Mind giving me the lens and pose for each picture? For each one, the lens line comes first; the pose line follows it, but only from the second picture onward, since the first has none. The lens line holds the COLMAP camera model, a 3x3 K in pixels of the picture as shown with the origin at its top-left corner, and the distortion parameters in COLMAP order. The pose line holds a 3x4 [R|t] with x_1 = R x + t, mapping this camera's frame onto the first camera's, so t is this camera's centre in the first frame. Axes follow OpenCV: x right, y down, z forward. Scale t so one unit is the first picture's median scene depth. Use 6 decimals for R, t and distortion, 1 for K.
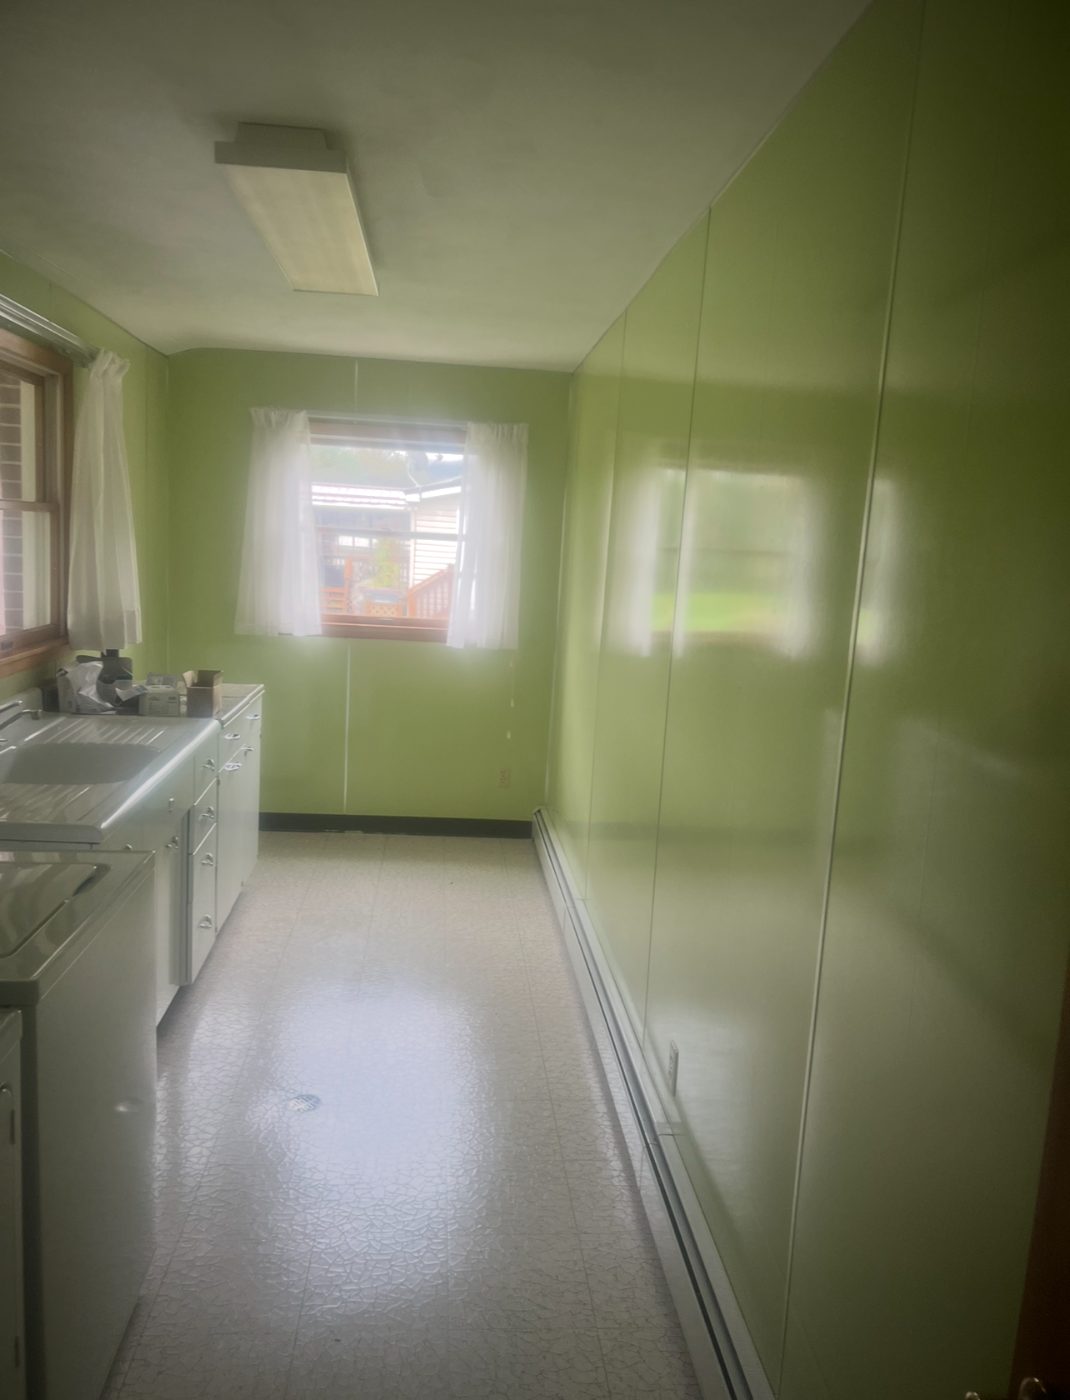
lens RADIAL K [[1075.5, 0, 533.7], [0, 1075.5, 697.0], [0, 0, 1]] dist [-0.001008, -0.006910]
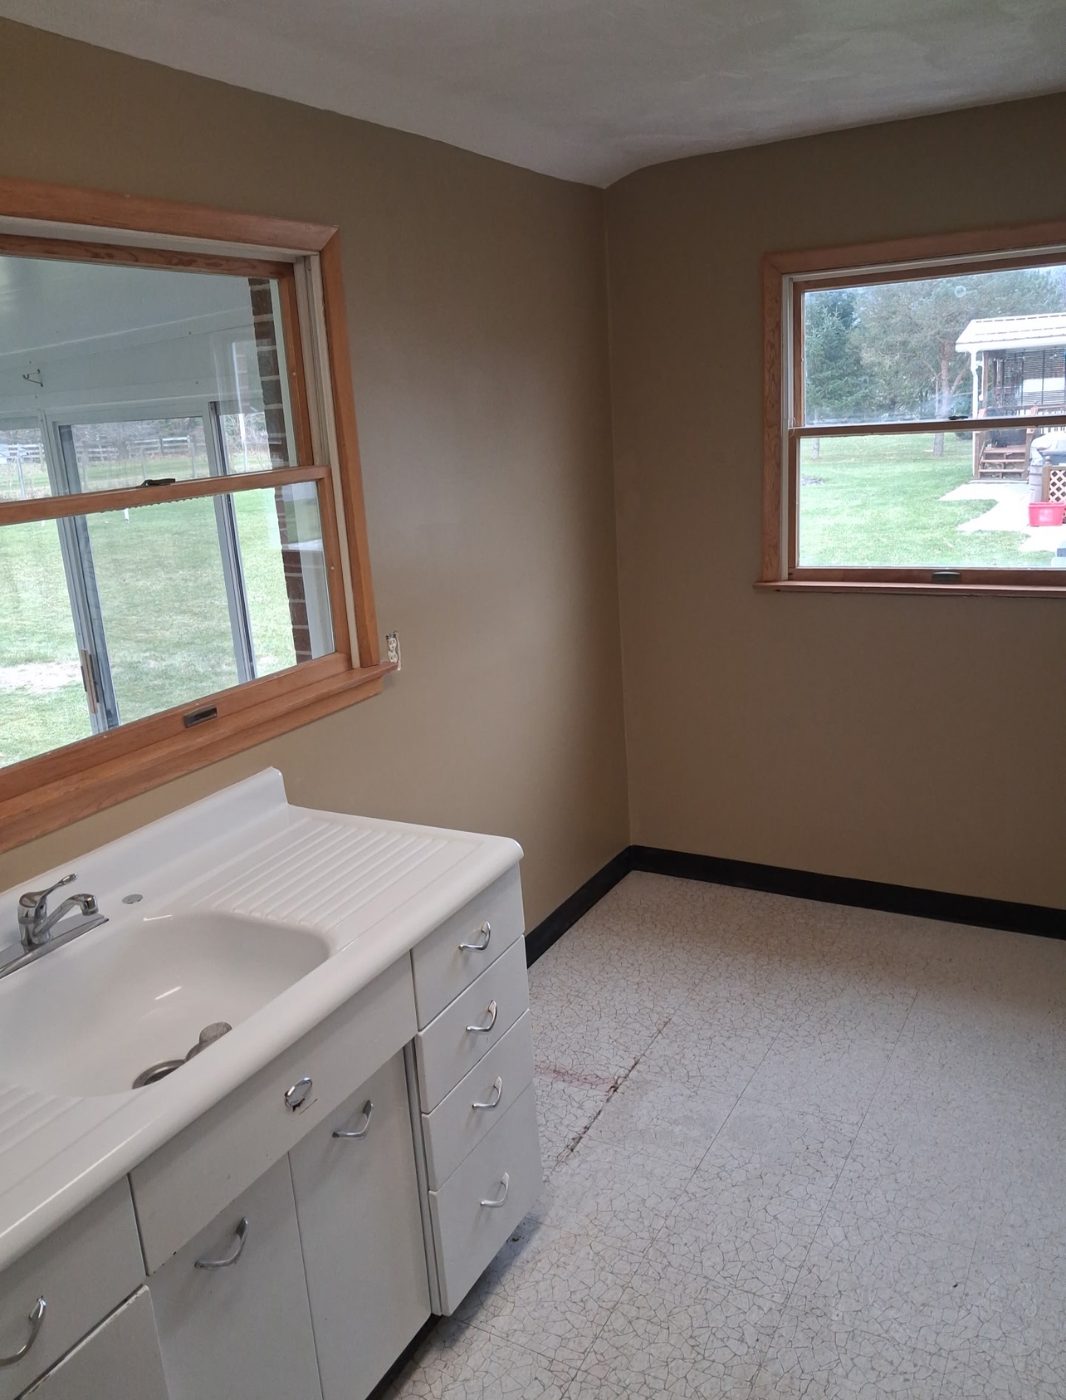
lens RADIAL K [[1122.5, 0, 536.9], [0, 1122.5, 706.0], [0, 0, 1]] dist [0.007791, 0.000174]
pose [[0.825761, 0.042881, -0.562388, 0.058401], [0.027659, 0.992827, 0.116314, -0.143720], [0.563342, -0.111602, 0.818652, 0.647098]]
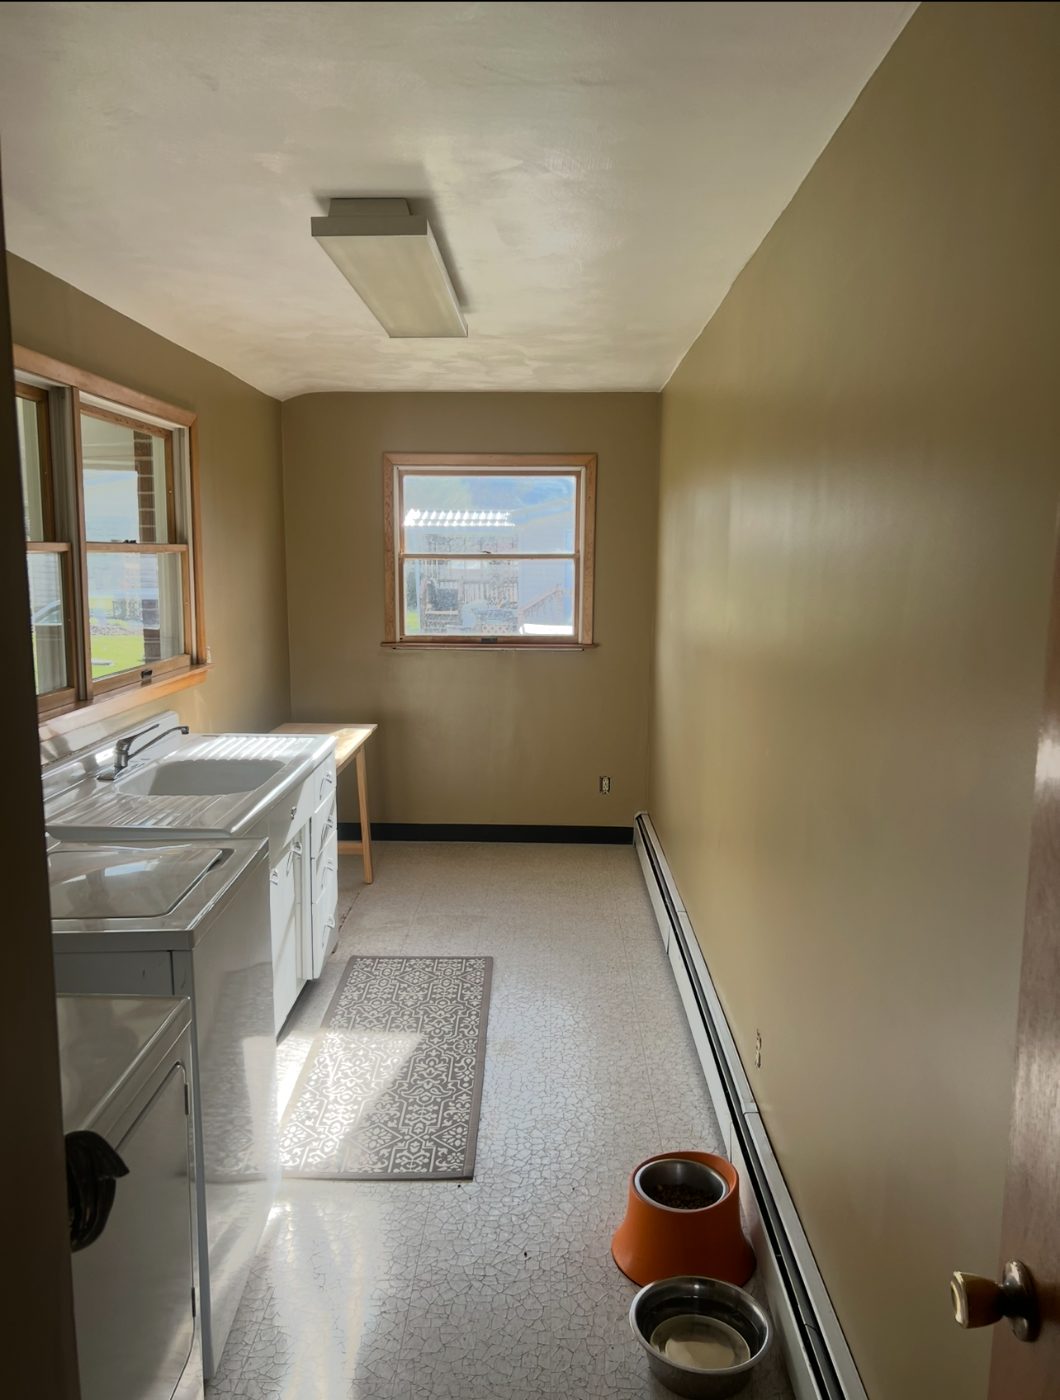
lens RADIAL K [[1065.9, 0, 531.9], [0, 1065.9, 699.6], [0, 0, 1]] dist [0.011447, -0.009629]
pose [[0.993595, -0.033687, -0.107858, 0.029561], [0.032319, 0.999374, -0.014403, 0.008729], [0.108275, 0.010825, 0.994062, -0.067917]]
